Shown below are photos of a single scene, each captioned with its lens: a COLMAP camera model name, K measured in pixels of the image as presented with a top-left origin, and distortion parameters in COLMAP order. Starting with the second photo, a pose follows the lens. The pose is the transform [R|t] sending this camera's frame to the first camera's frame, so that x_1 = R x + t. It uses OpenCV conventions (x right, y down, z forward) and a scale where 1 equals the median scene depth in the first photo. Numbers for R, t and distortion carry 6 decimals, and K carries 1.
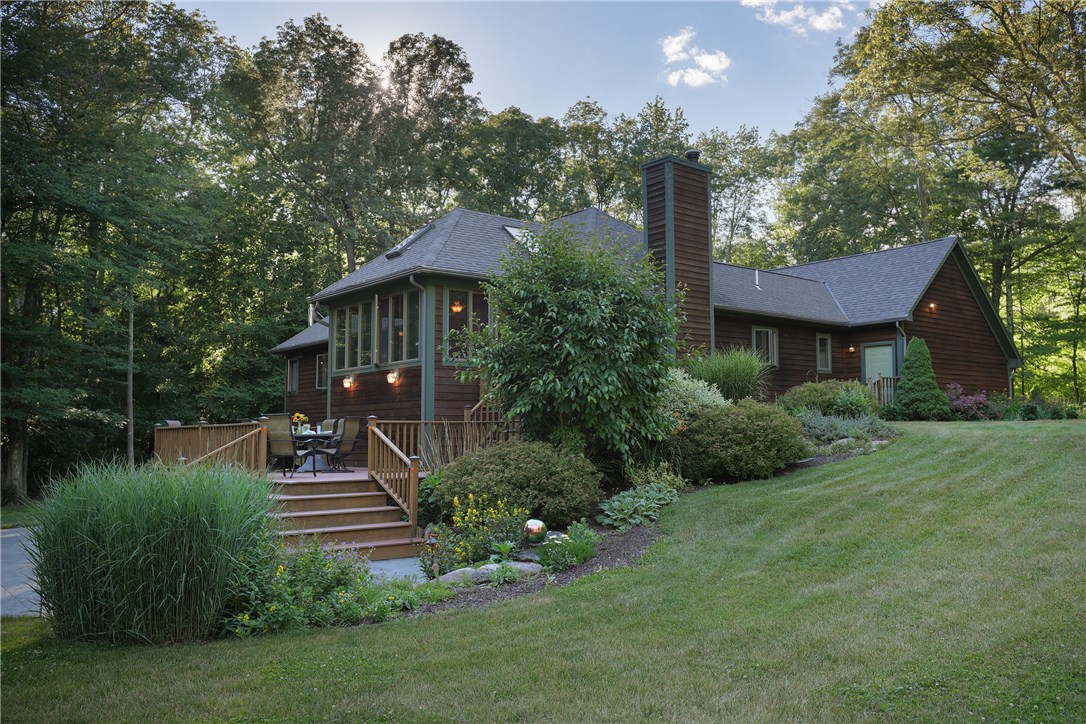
lens RADIAL K [[900.1, 0, 542.5], [0, 900.1, 364.1], [0, 0, 1]] dist [-0.008329, -0.000881]
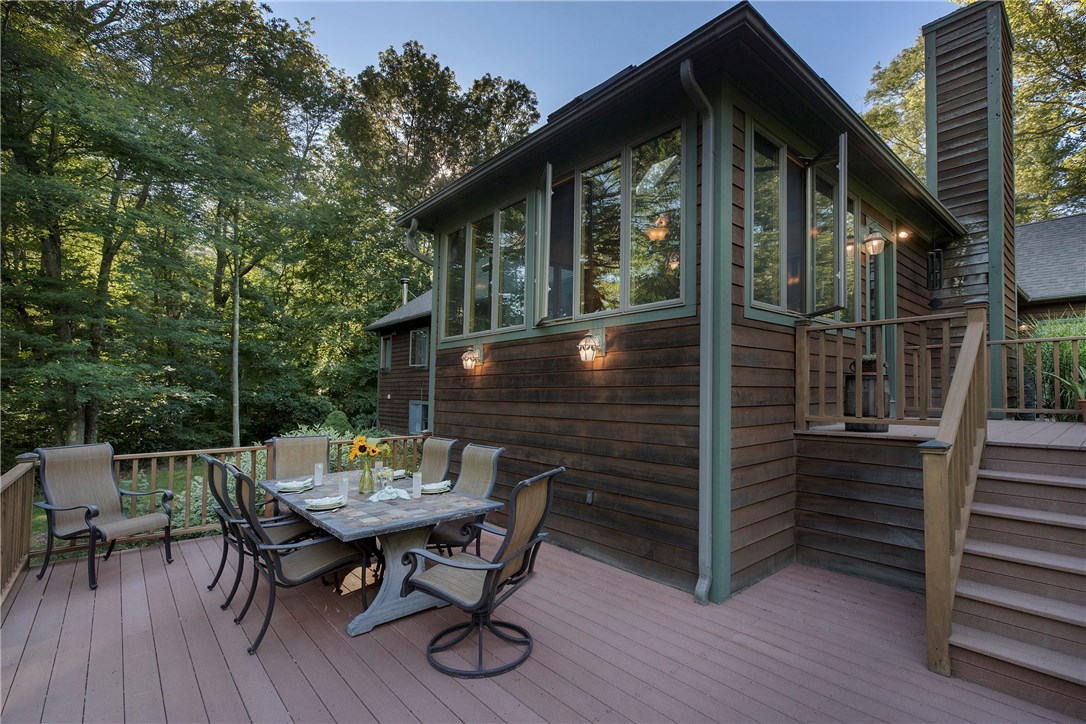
lens RADIAL K [[500.1, 0, 563.1], [0, 500.1, 344.9], [0, 0, 1]] dist [0.002194, 0.000039]
pose [[0.998608, 0.010839, 0.051616, -0.108873], [-0.010208, 0.999870, -0.012476, 0.009120], [-0.051745, 0.011932, 0.998589, 0.430801]]
